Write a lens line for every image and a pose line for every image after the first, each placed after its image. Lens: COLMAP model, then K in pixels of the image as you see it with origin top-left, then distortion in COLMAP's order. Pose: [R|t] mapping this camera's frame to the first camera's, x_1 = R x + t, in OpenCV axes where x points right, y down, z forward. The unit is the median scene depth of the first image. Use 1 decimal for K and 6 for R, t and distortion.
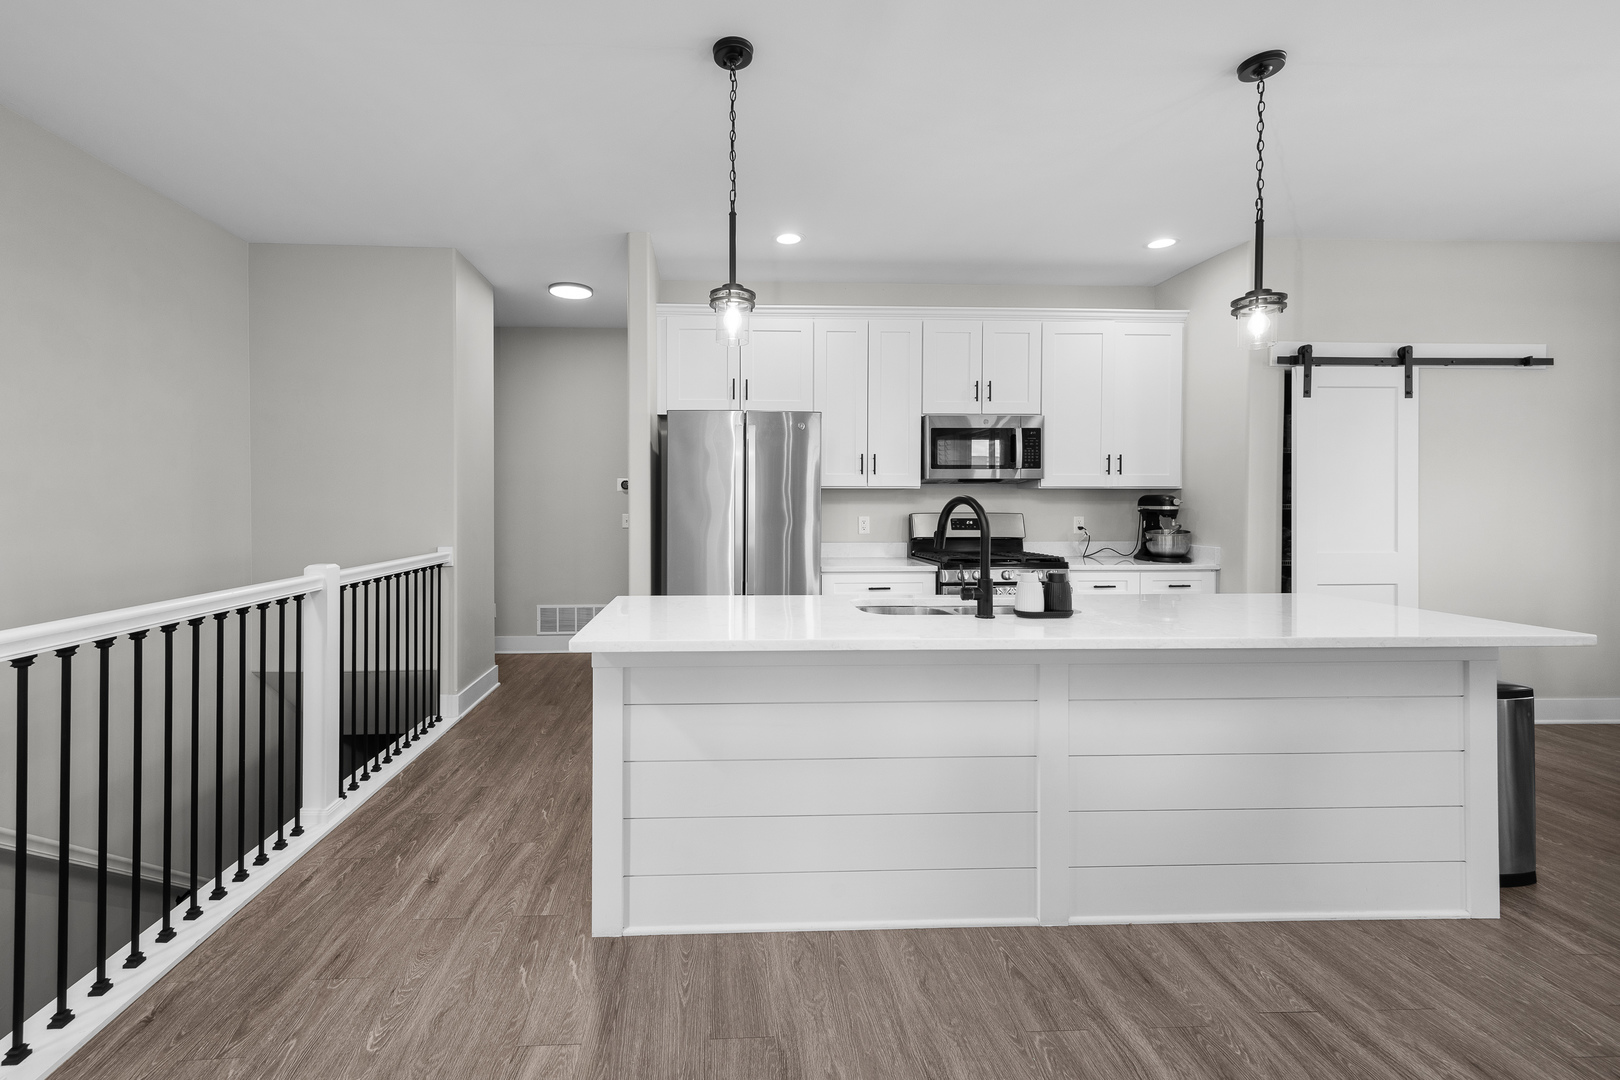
lens RADIAL K [[699.0, 0, 766.2], [0, 699.0, 504.5], [0, 0, 1]] dist [0.003879, 0.001273]
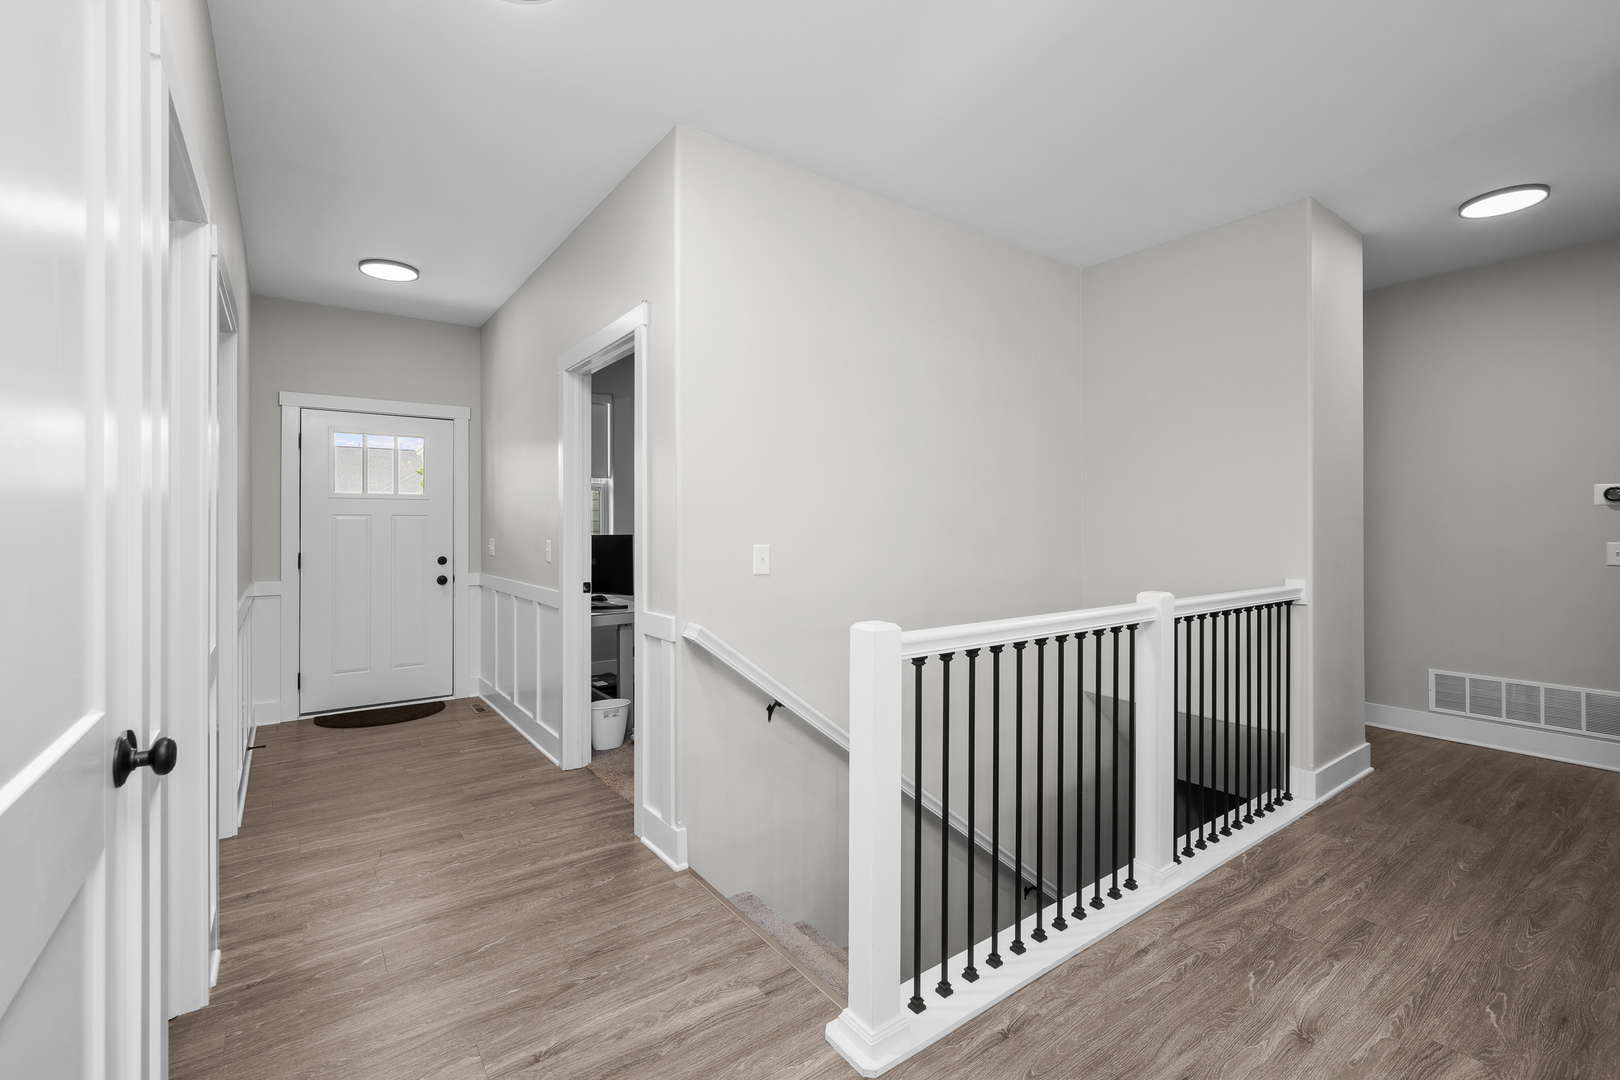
lens RADIAL K [[717.3, 0, 811.3], [0, 717.3, 527.5], [0, 0, 1]] dist [0.001366, 0.000273]
pose [[0.551290, 0.001345, -0.834313, -0.113888], [-0.003004, 0.999995, -0.000372, 0.005306], [0.834308, 0.002711, 0.551291, 0.131287]]
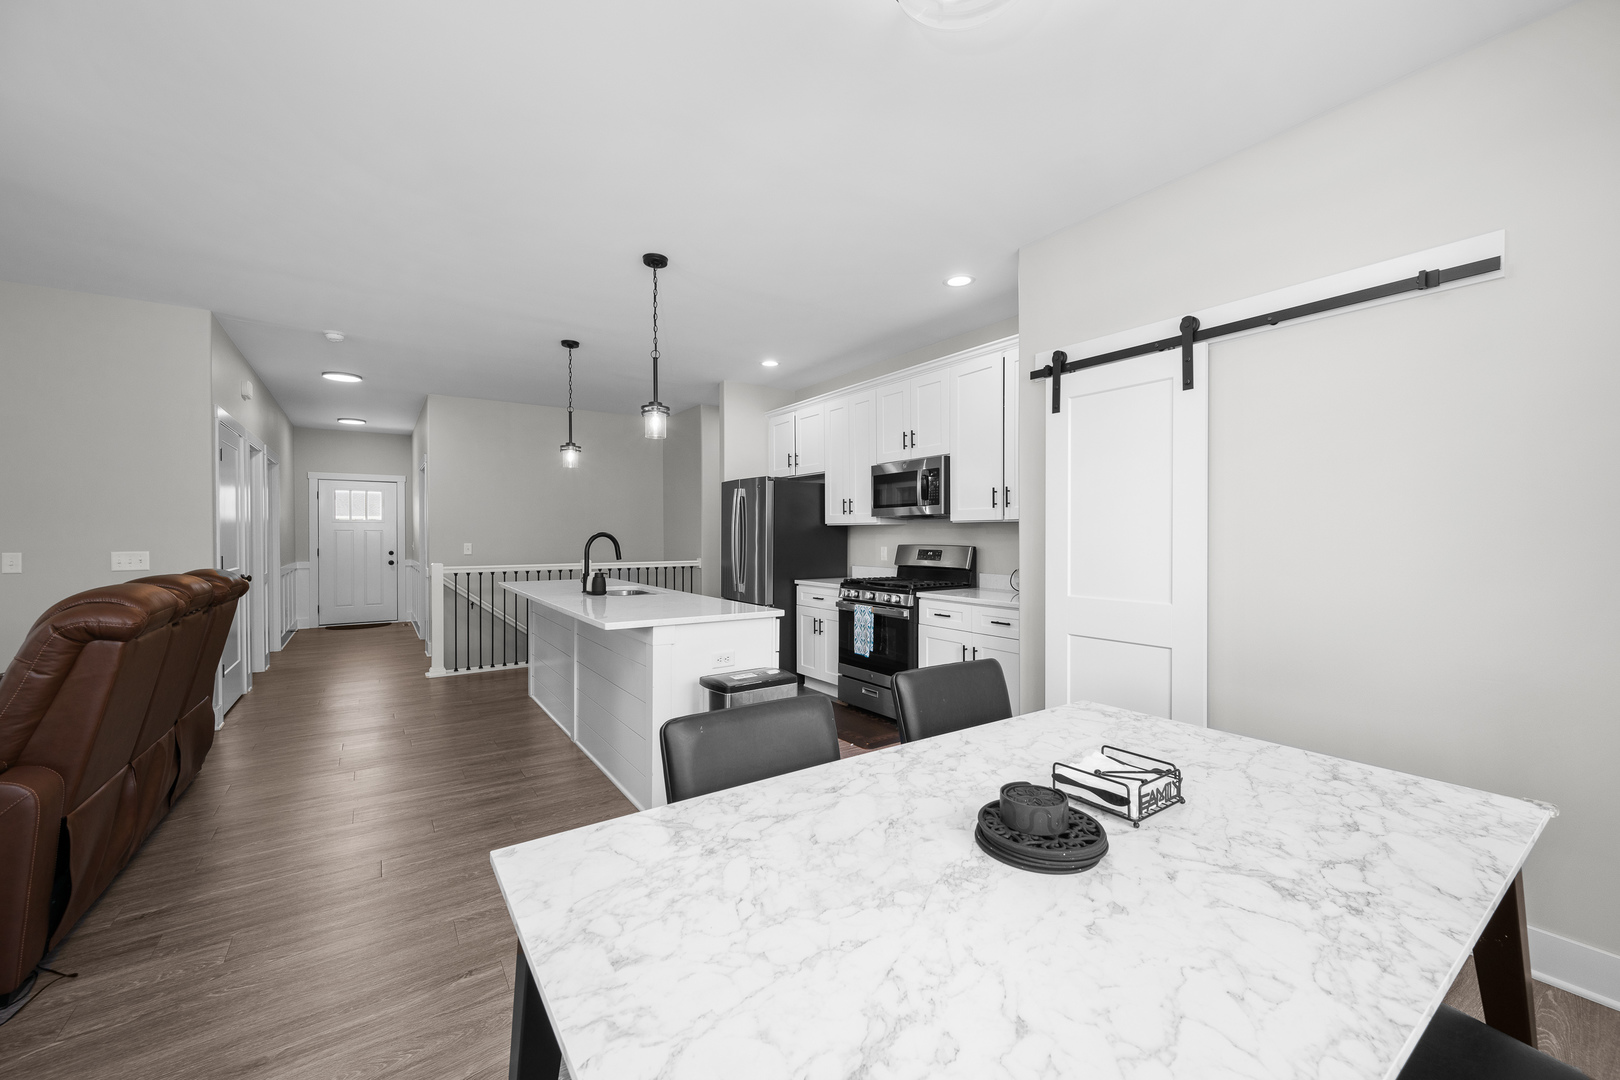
lens RADIAL K [[699.0, 0, 819.4], [0, 699.0, 549.2], [0, 0, 1]] dist [0.003879, 0.001273]
pose [[0.497175, 0.019045, -0.867442, 1.979929], [-0.004063, 0.999799, 0.019622, -0.004948], [0.867641, -0.006231, 0.497152, 0.475121]]
